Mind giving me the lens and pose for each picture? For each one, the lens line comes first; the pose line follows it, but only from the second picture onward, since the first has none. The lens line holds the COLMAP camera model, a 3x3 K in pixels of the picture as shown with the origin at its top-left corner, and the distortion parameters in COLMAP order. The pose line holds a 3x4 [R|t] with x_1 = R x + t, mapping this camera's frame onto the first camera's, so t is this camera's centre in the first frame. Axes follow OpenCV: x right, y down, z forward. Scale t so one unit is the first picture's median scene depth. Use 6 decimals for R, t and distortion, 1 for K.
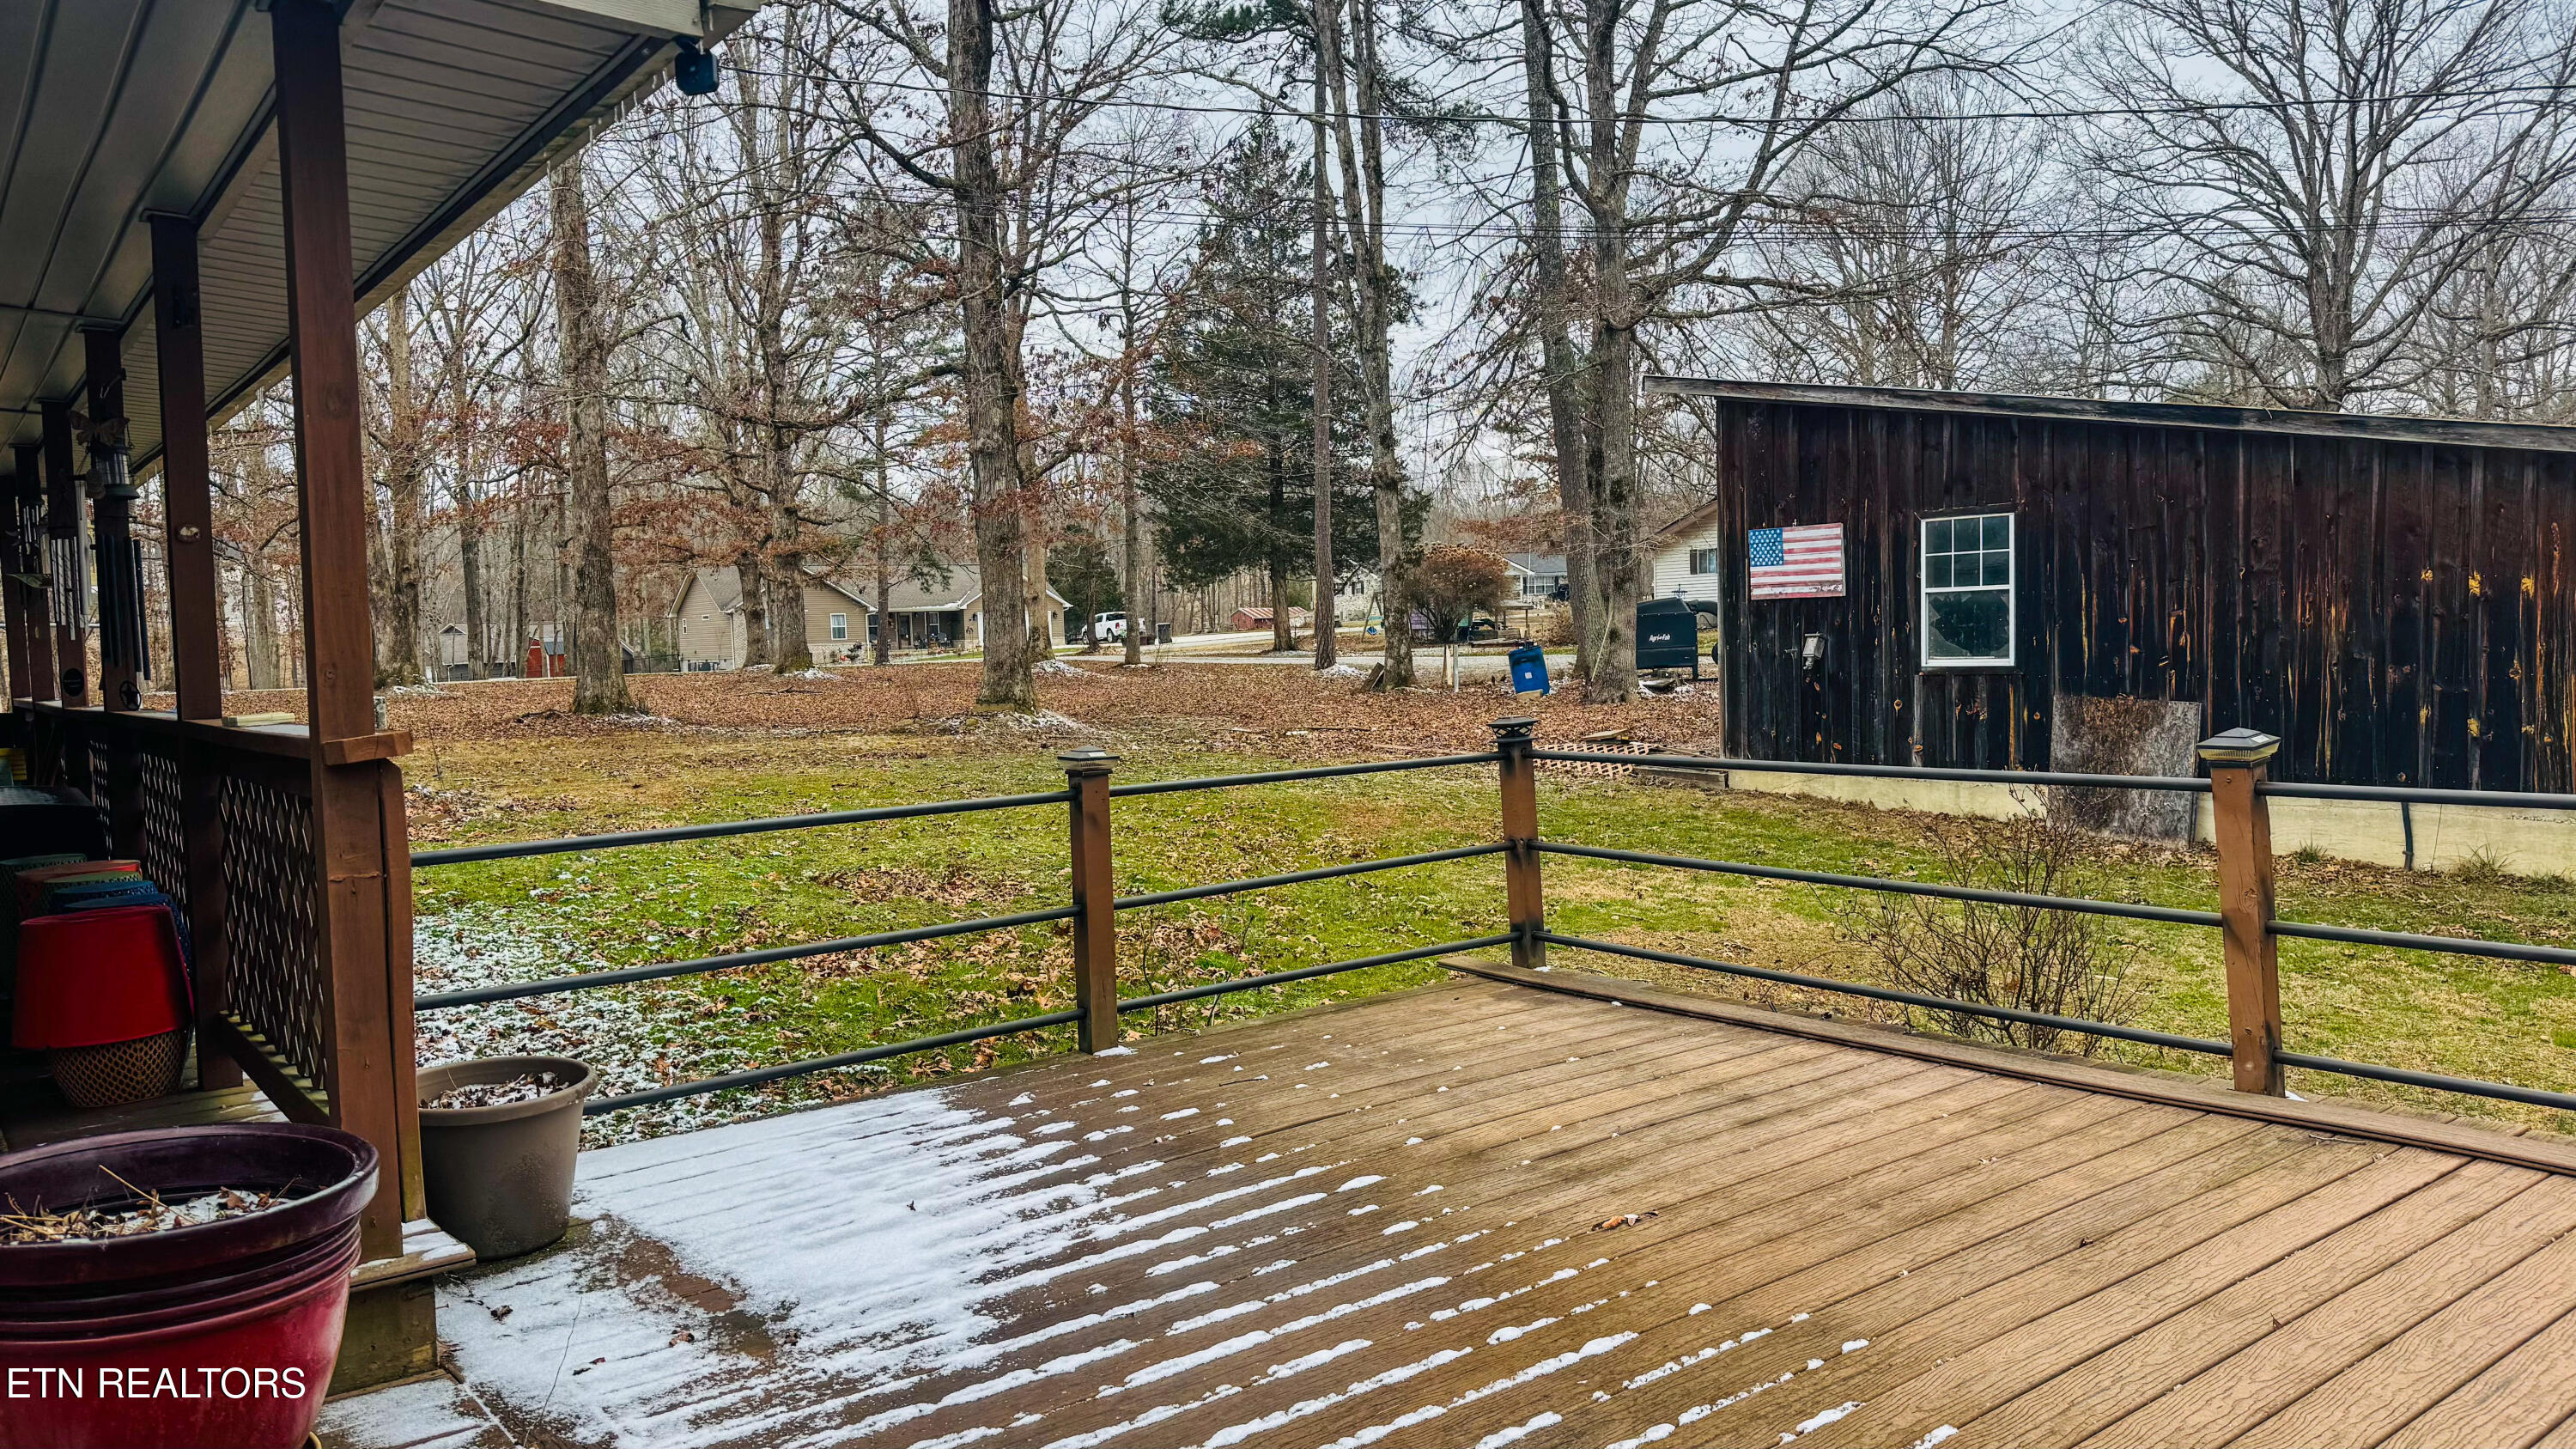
lens RADIAL K [[1779.8, 0, 1288.0], [0, 1779.8, 724.5], [0, 0, 1]] dist [0.113250, -0.139121]
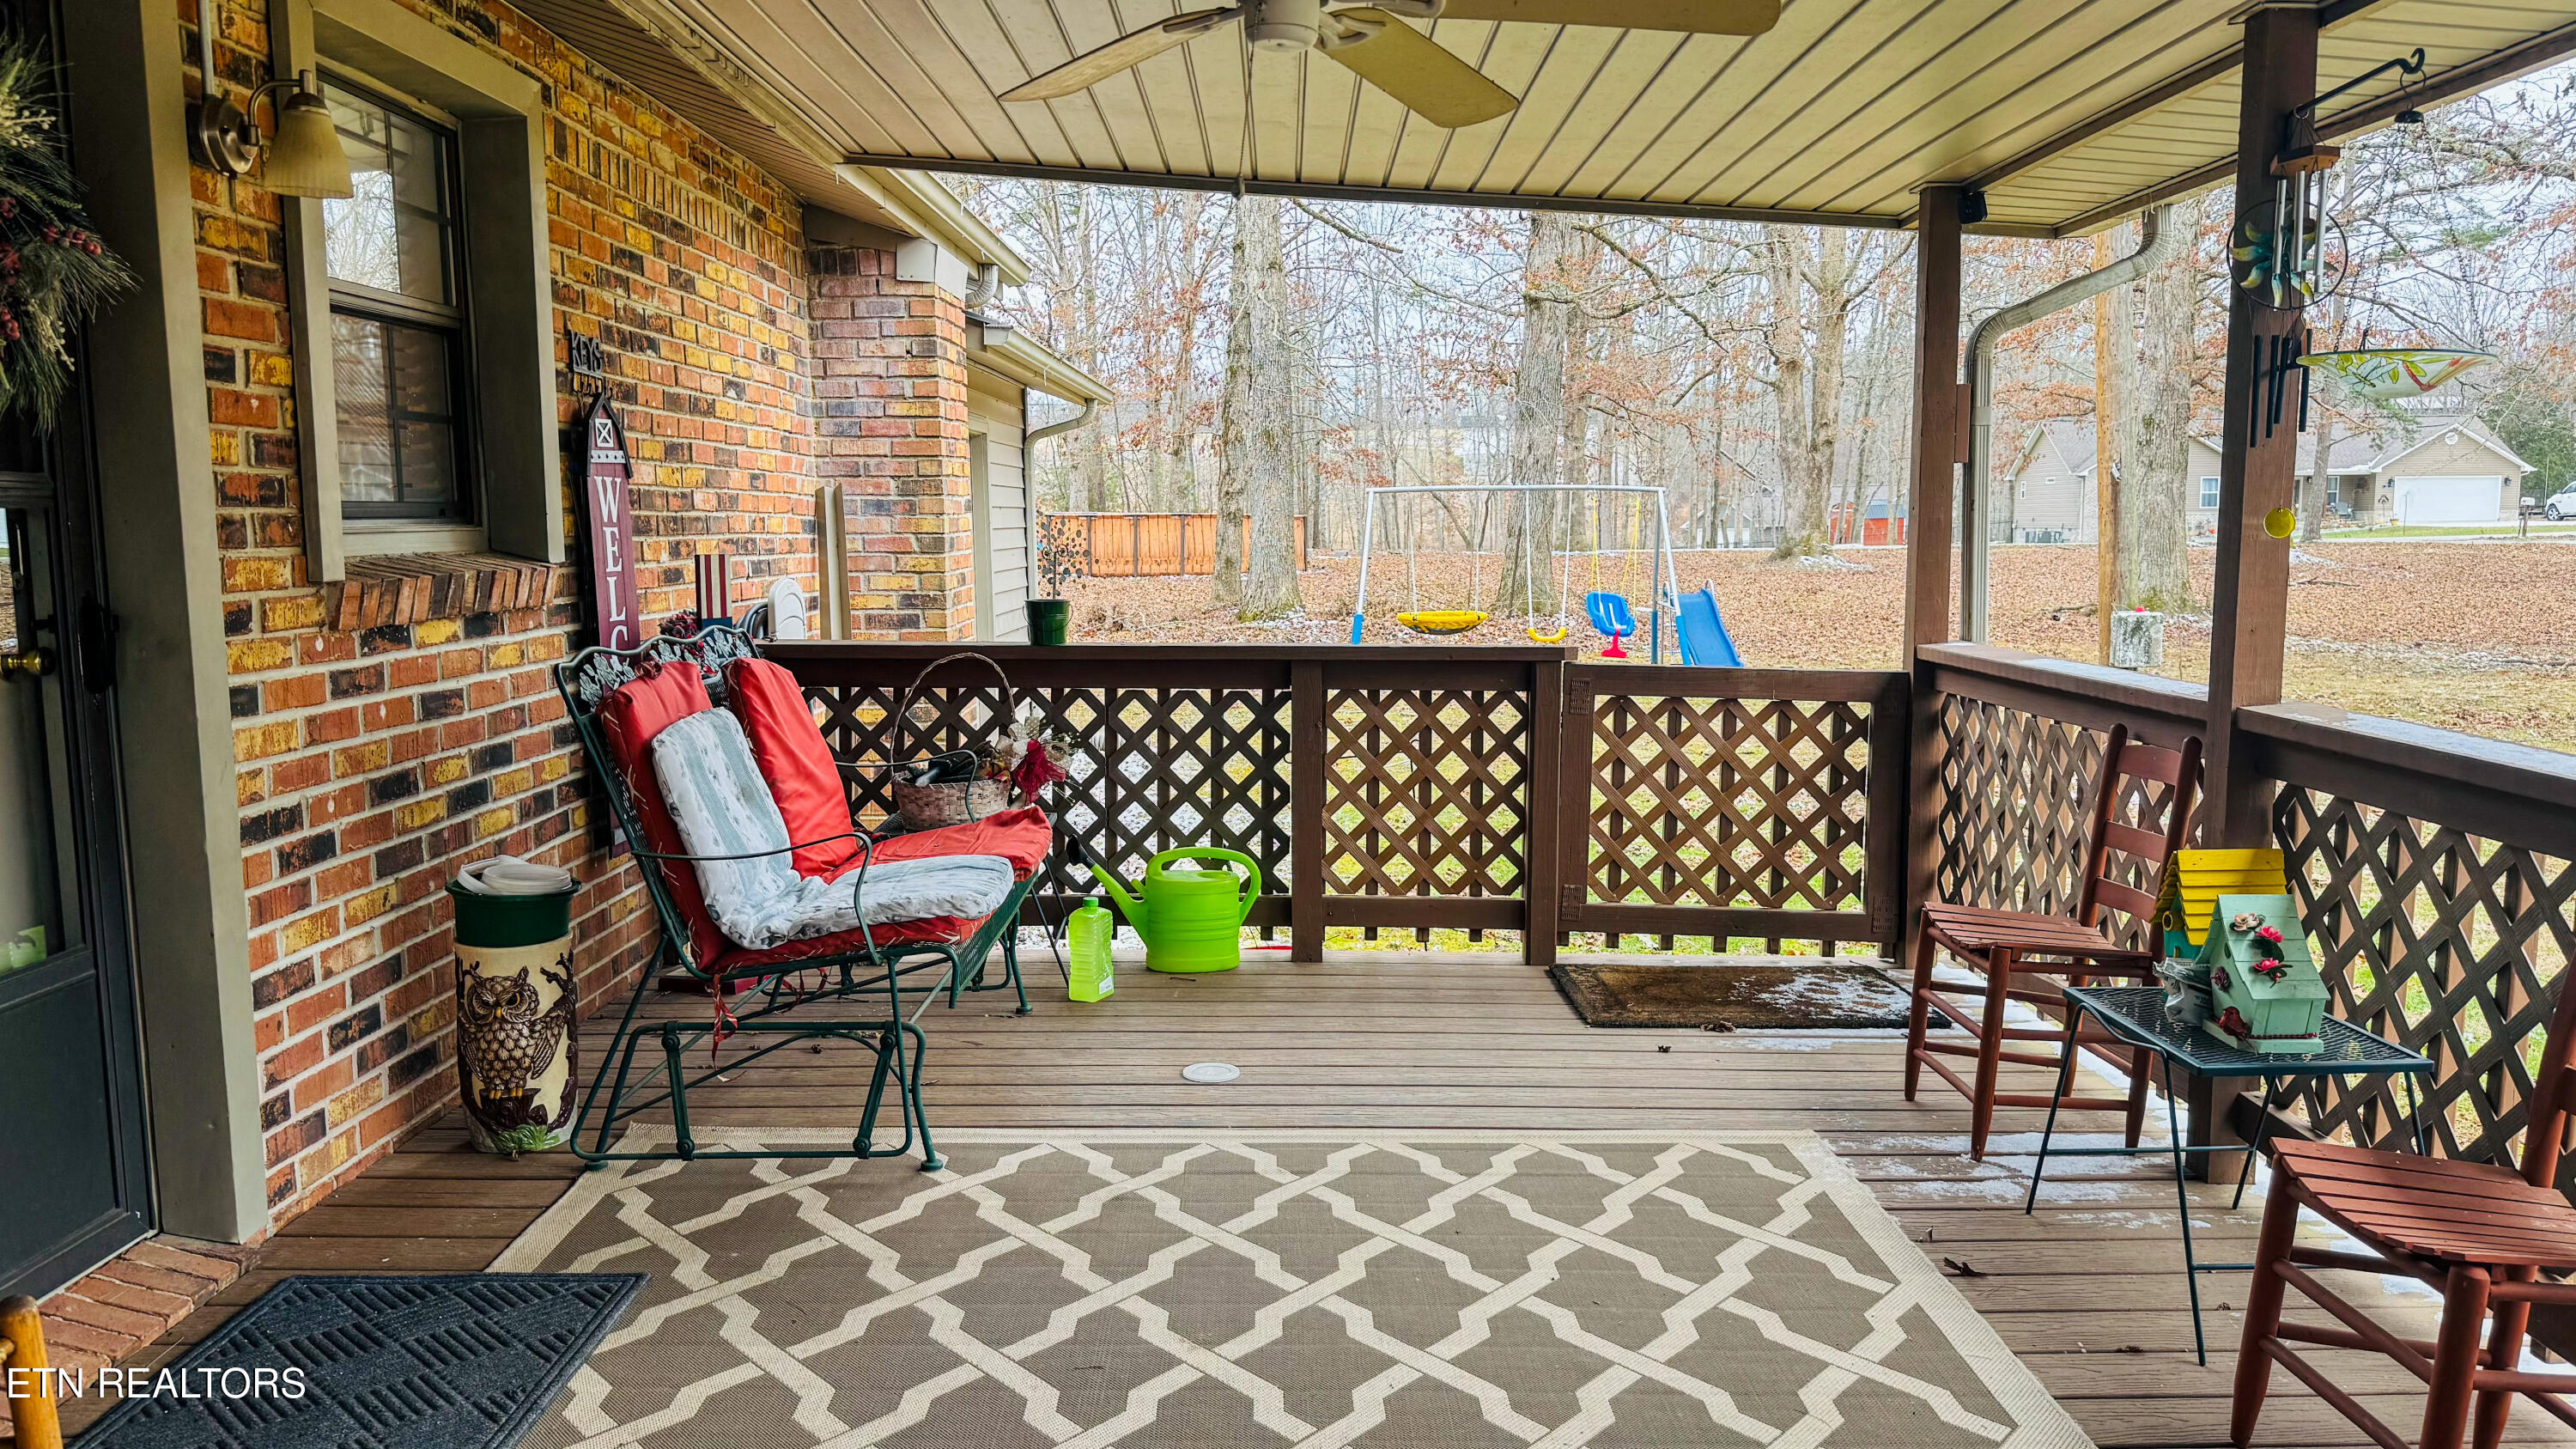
lens RADIAL K [[1779.8, 0, 1288.0], [0, 1779.8, 724.5], [0, 0, 1]] dist [0.113250, -0.139121]
pose [[0.783889, 0.096926, -0.613289, -0.516548], [-0.050620, 0.994429, 0.092462, -0.031537], [0.618834, -0.041435, 0.784428, 0.546306]]
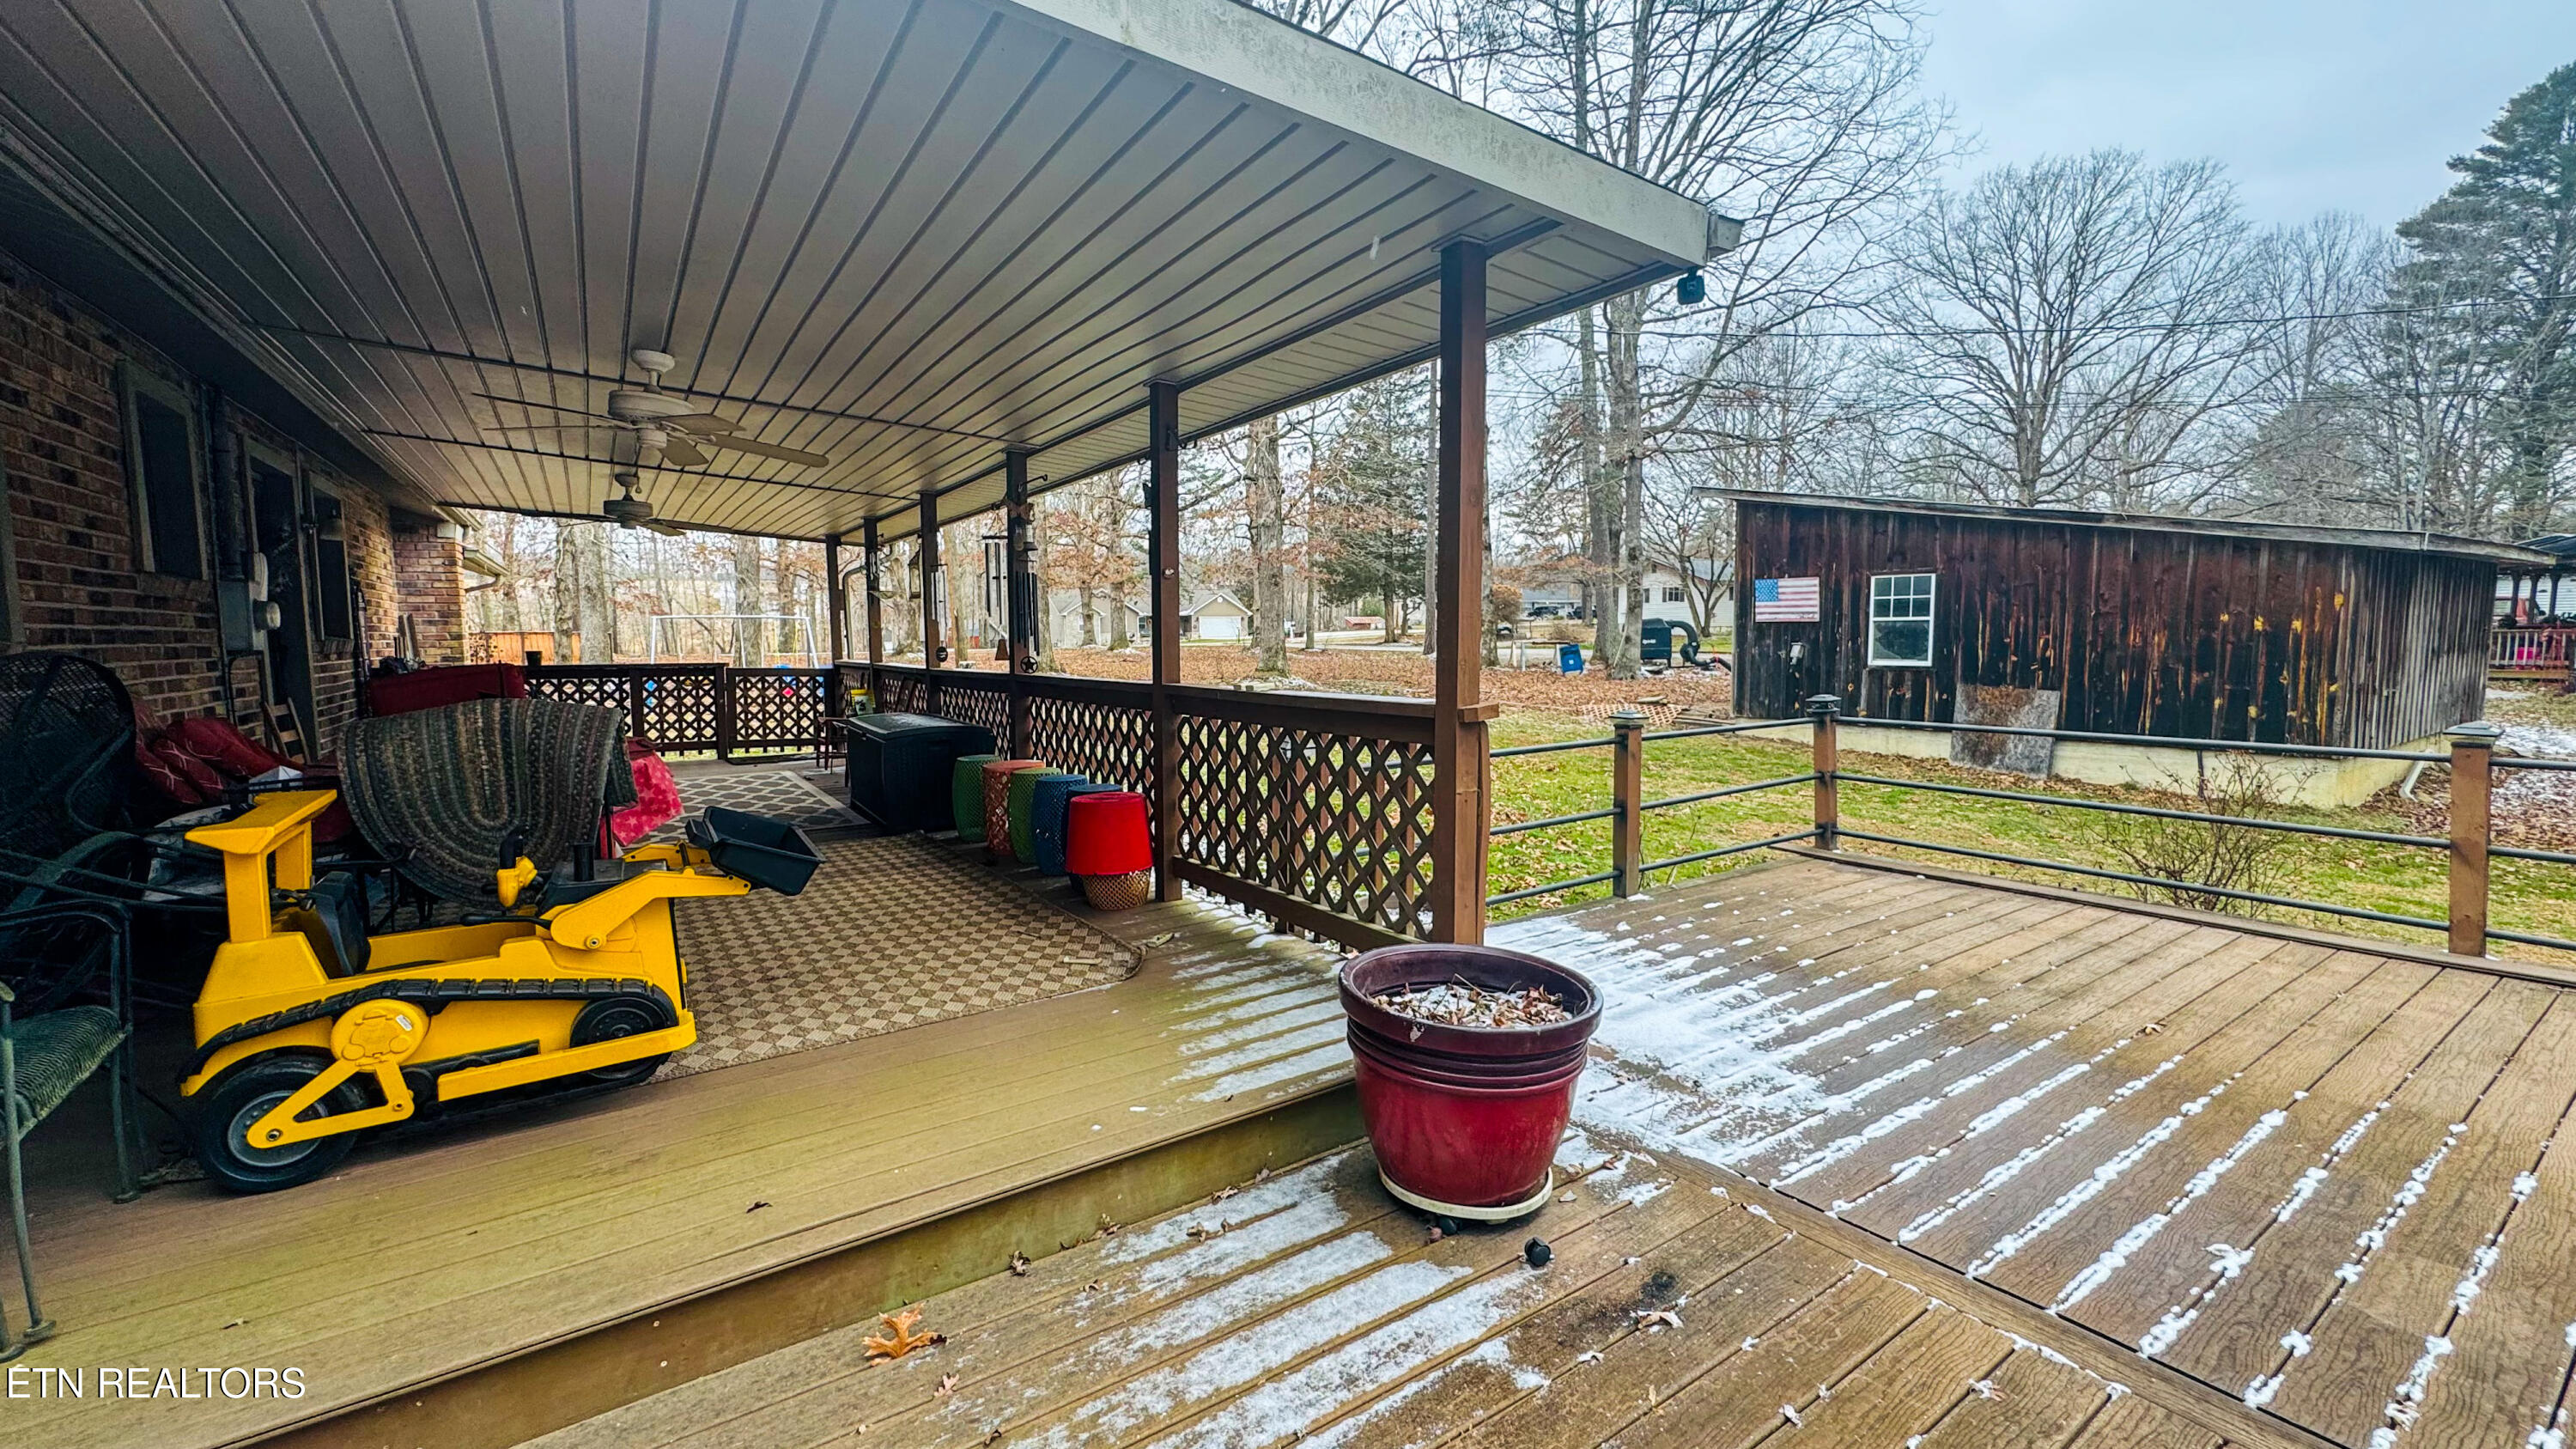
lens RADIAL K [[1023.8, 0, 1288.0], [0, 1023.8, 724.5], [0, 0, 1]] dist [-0.001291, -0.000005]
pose [[0.997254, 0.027122, -0.068911, -0.134688], [-0.024361, 0.998878, 0.040600, -0.002545], [0.069935, -0.038810, 0.996796, 0.016054]]
